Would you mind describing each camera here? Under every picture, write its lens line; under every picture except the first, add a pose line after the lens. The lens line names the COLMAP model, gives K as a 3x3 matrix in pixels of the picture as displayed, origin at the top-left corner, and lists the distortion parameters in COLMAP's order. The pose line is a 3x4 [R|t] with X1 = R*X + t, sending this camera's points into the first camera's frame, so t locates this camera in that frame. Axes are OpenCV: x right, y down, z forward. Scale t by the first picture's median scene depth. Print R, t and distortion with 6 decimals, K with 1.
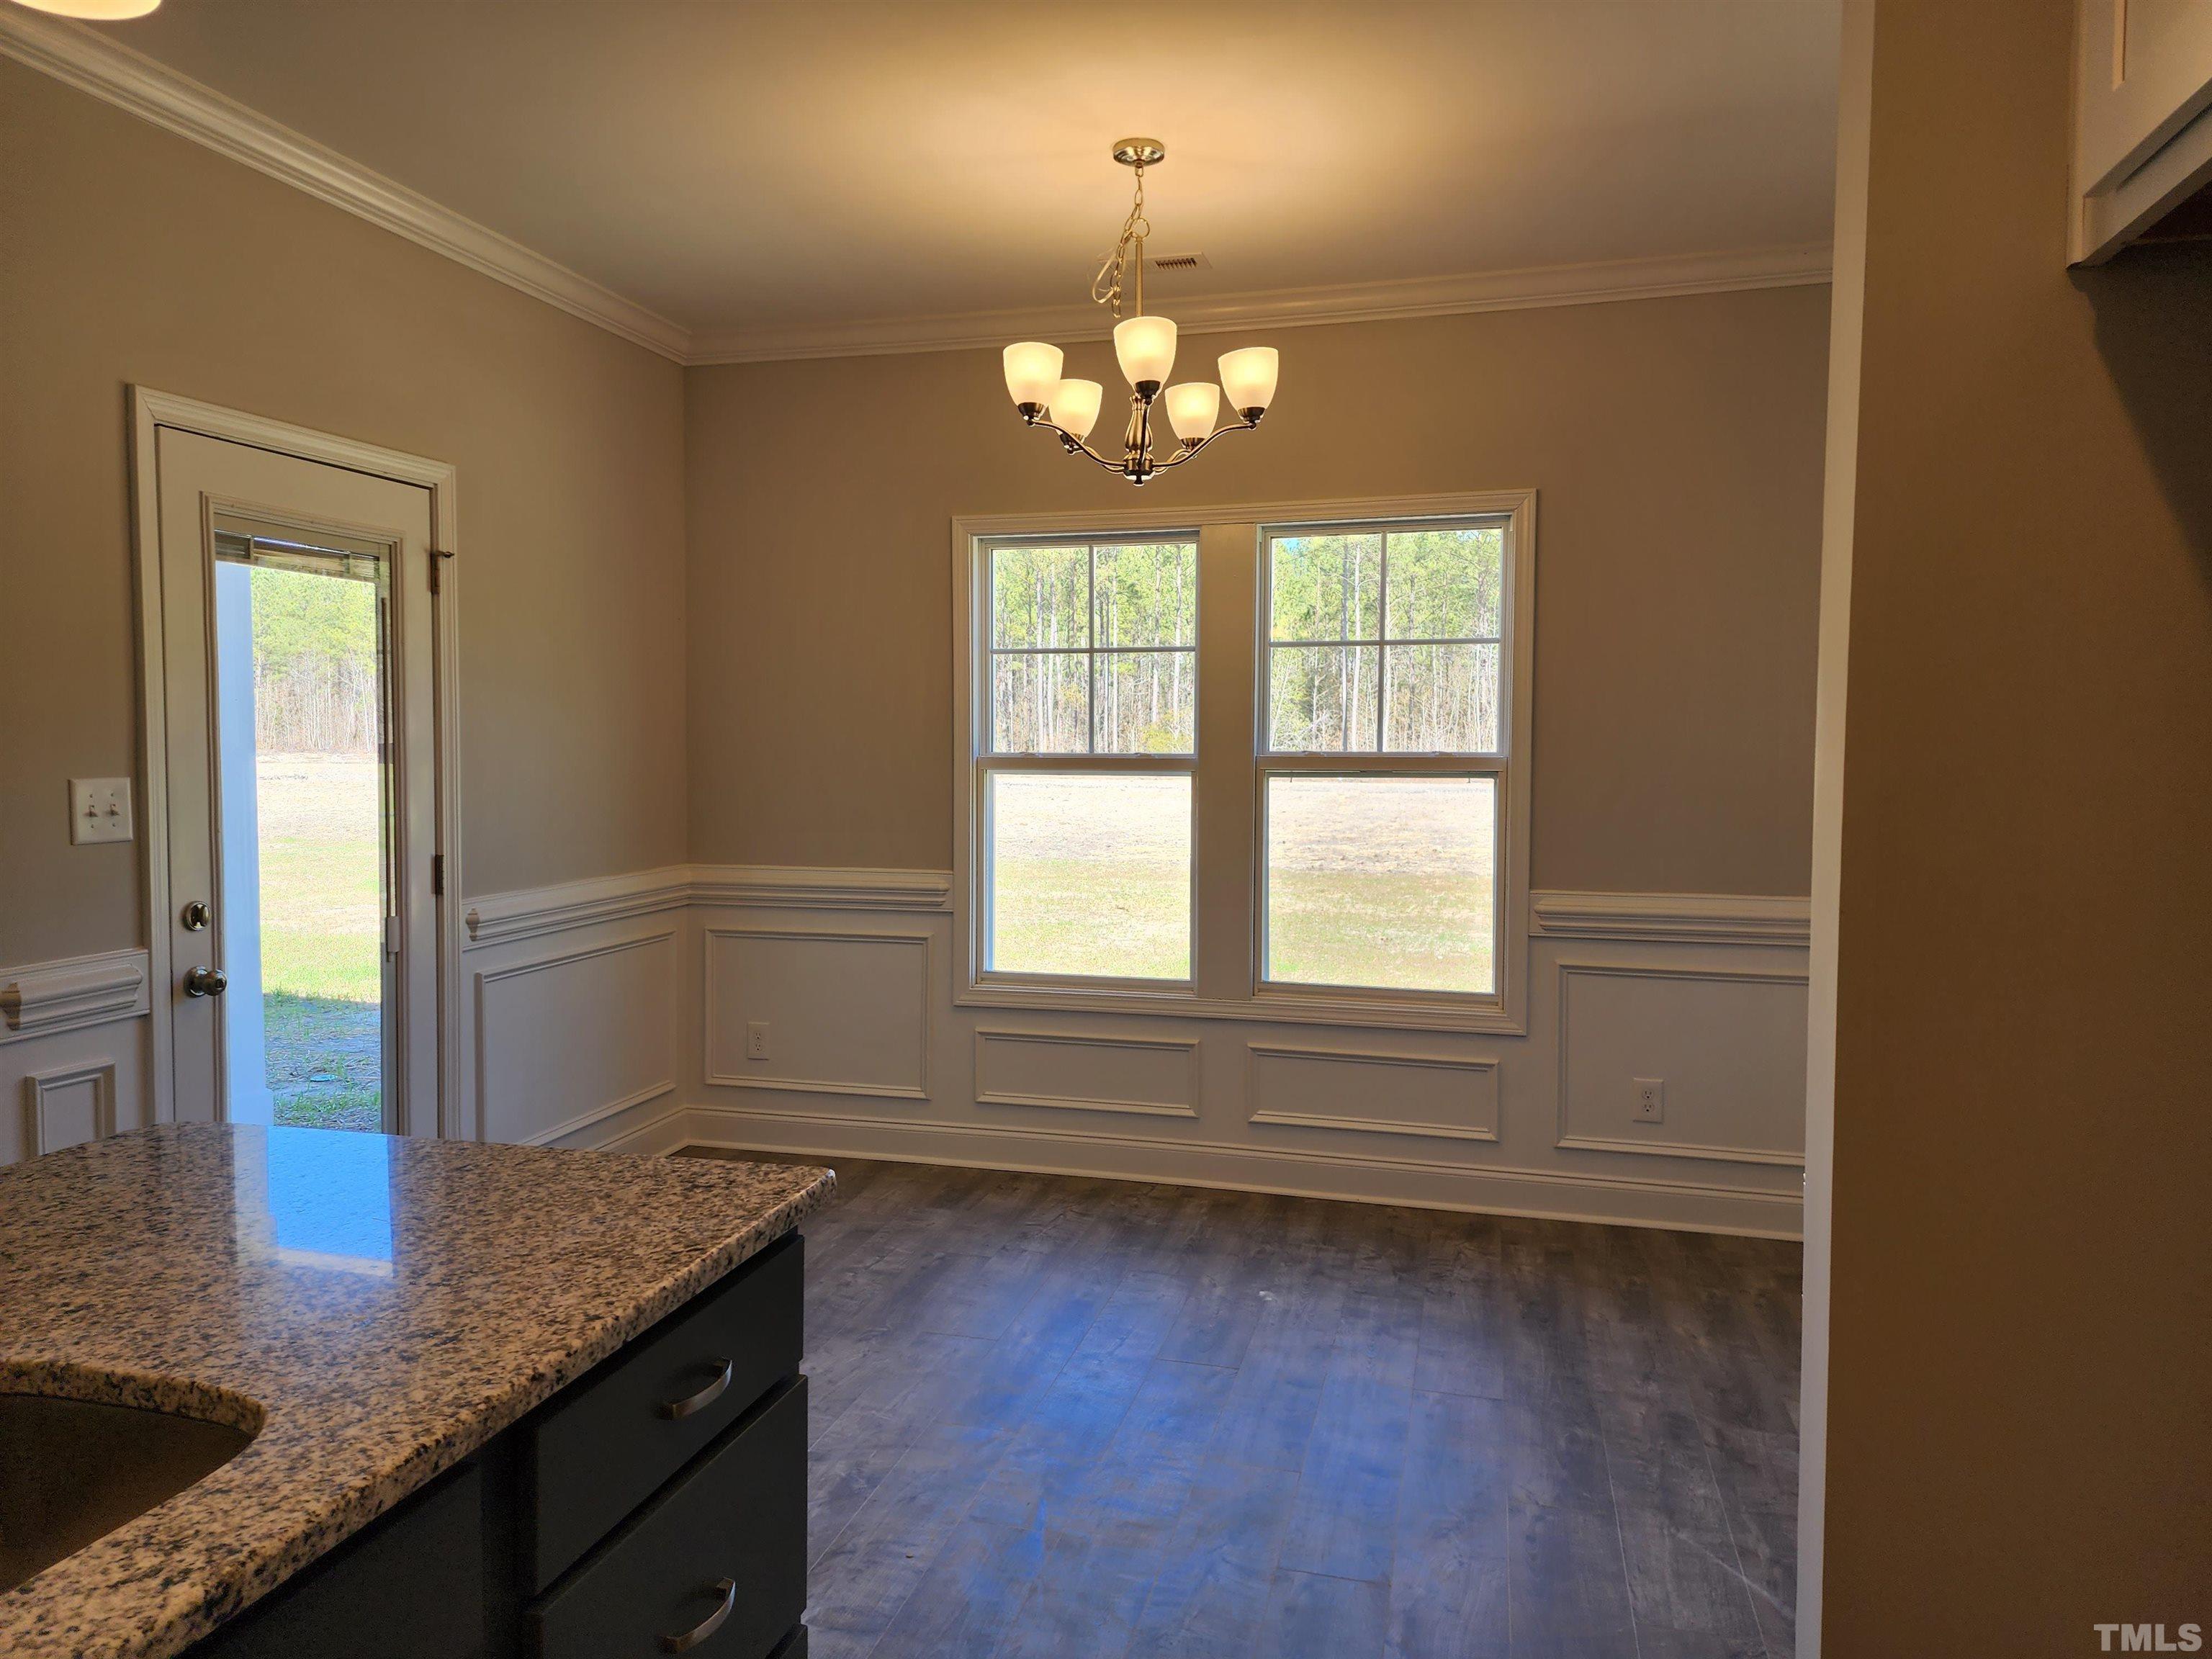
lens RADIAL K [[1472.0, 0, 1107.7], [0, 1472.0, 806.3], [0, 0, 1]] dist [0.093501, -0.092494]
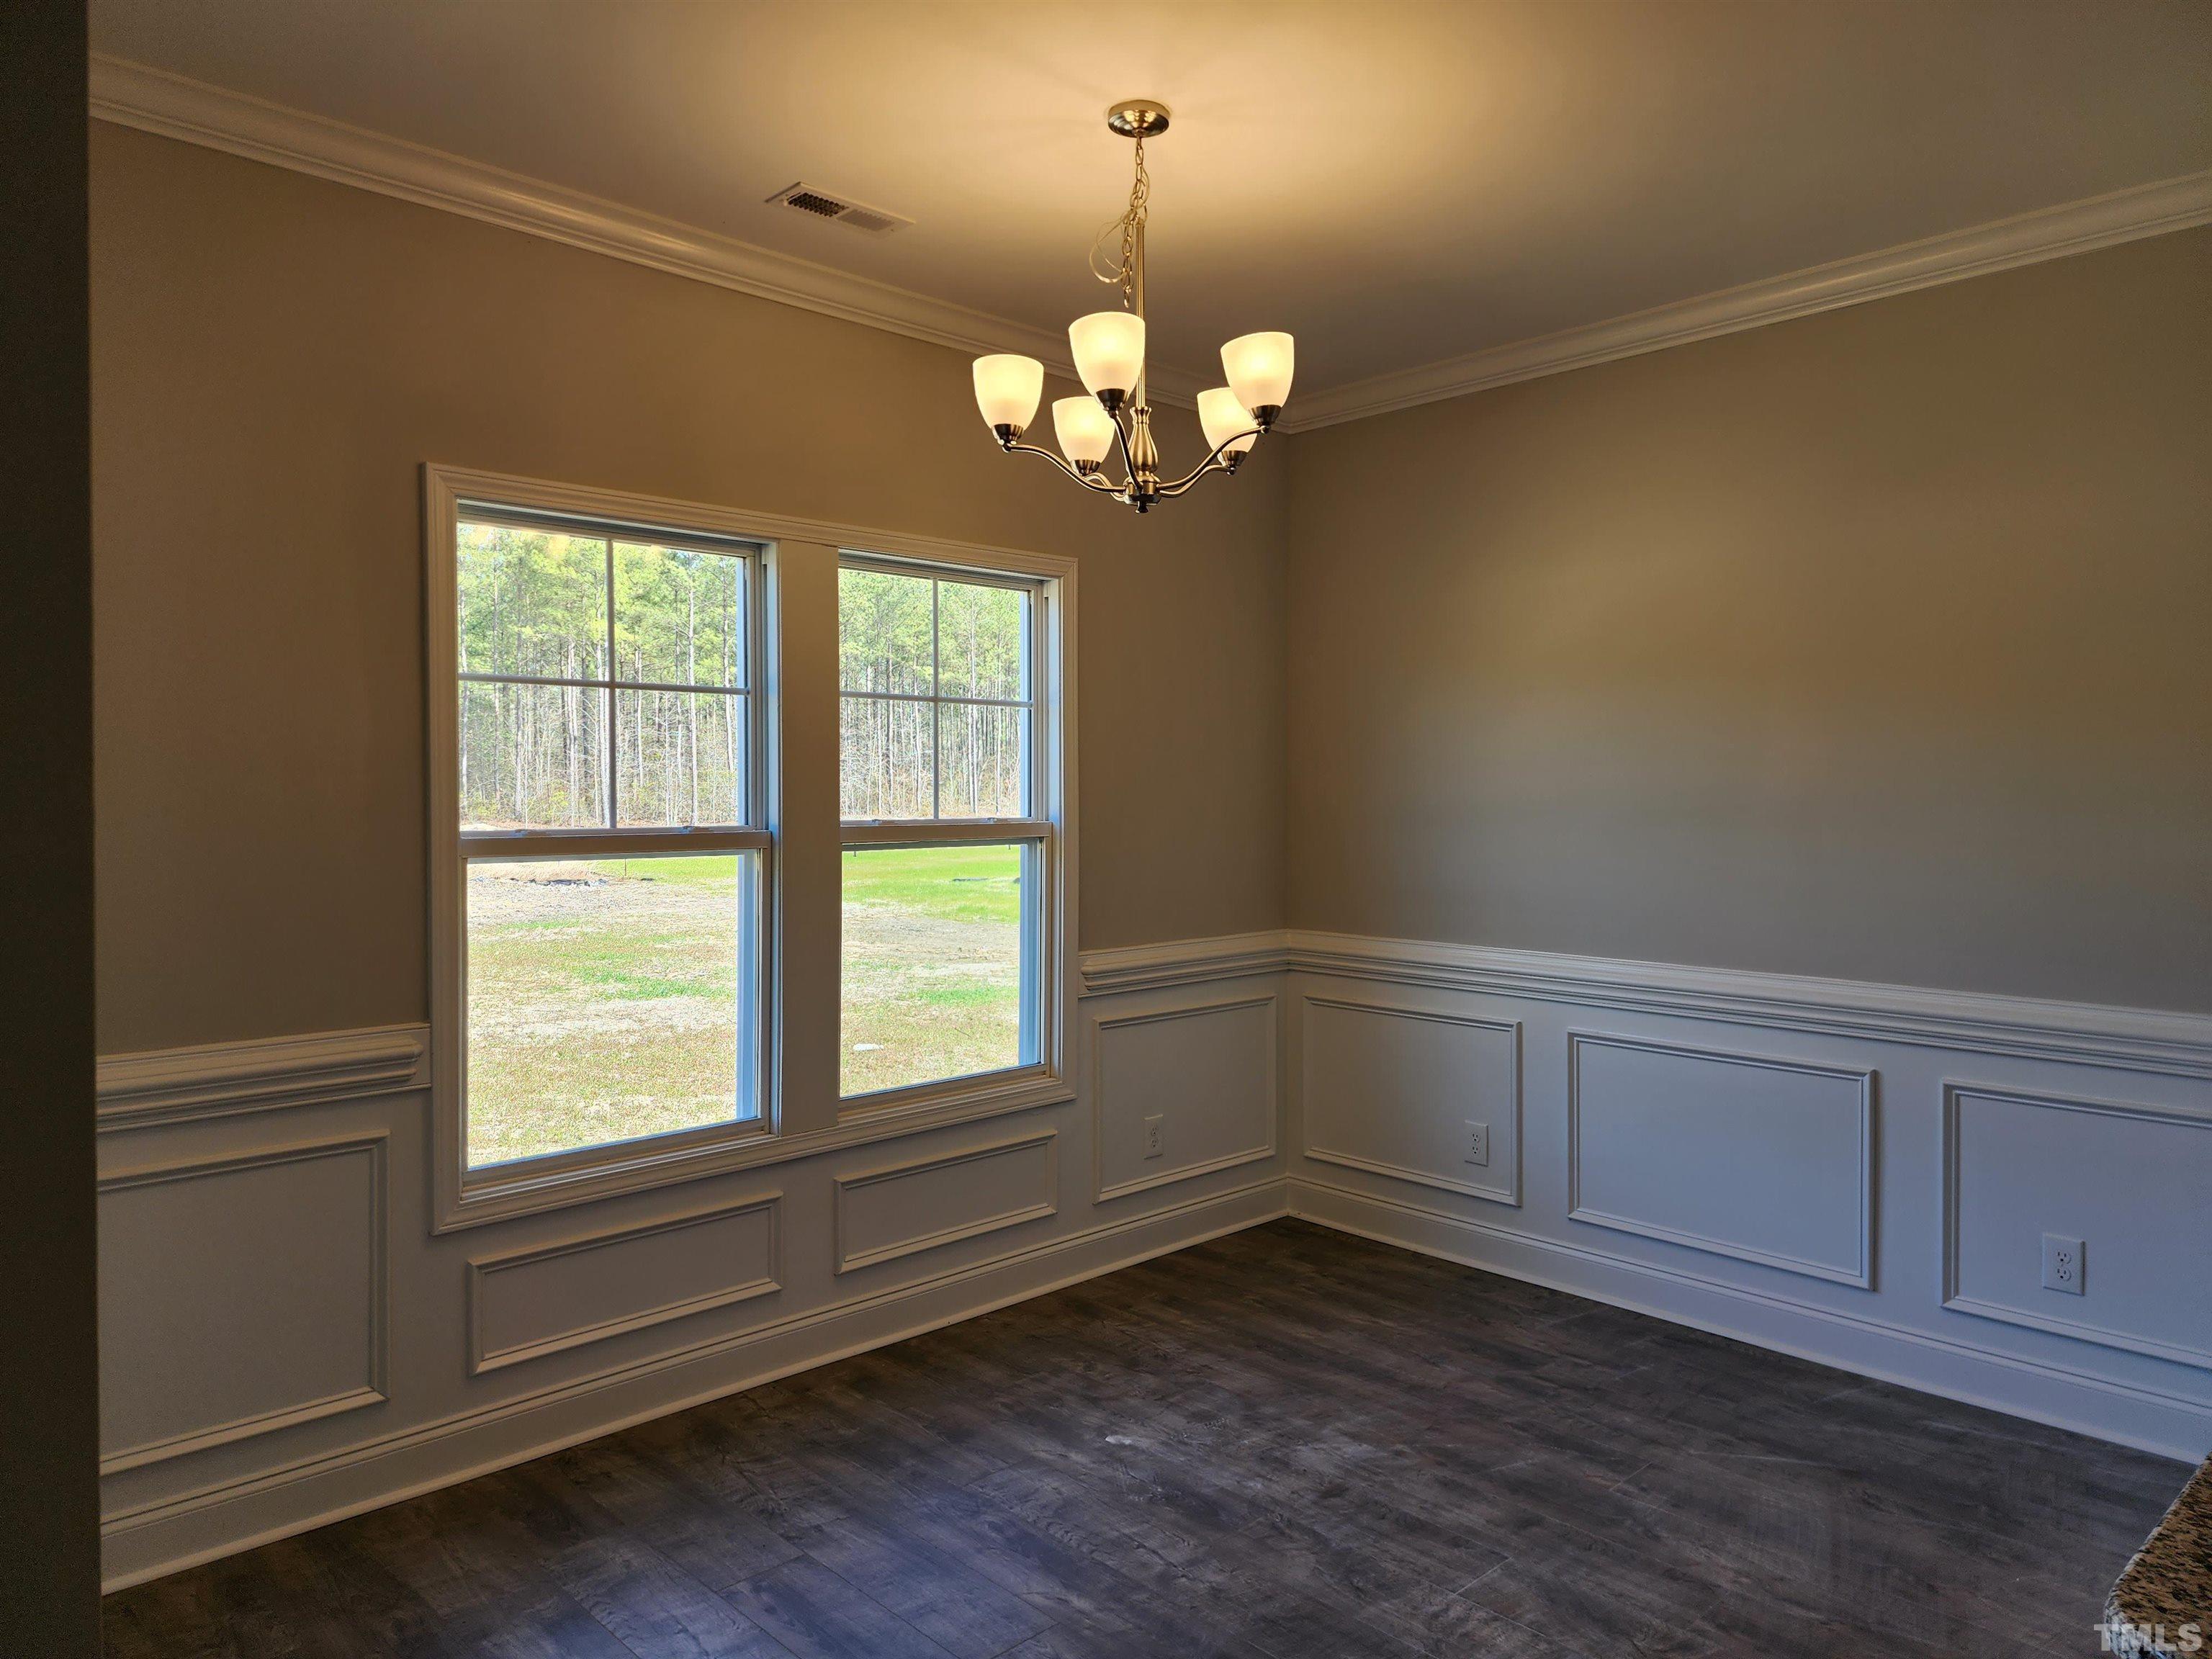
lens RADIAL K [[1486.1, 0, 1106.0], [0, 1486.1, 829.5], [0, 0, 1]] dist [0.097896, -0.098846]
pose [[0.512306, -0.030583, 0.858258, -0.556305], [0.041298, 0.999087, 0.010951, -0.036834], [-0.857809, 0.029834, 0.513101, 0.456885]]
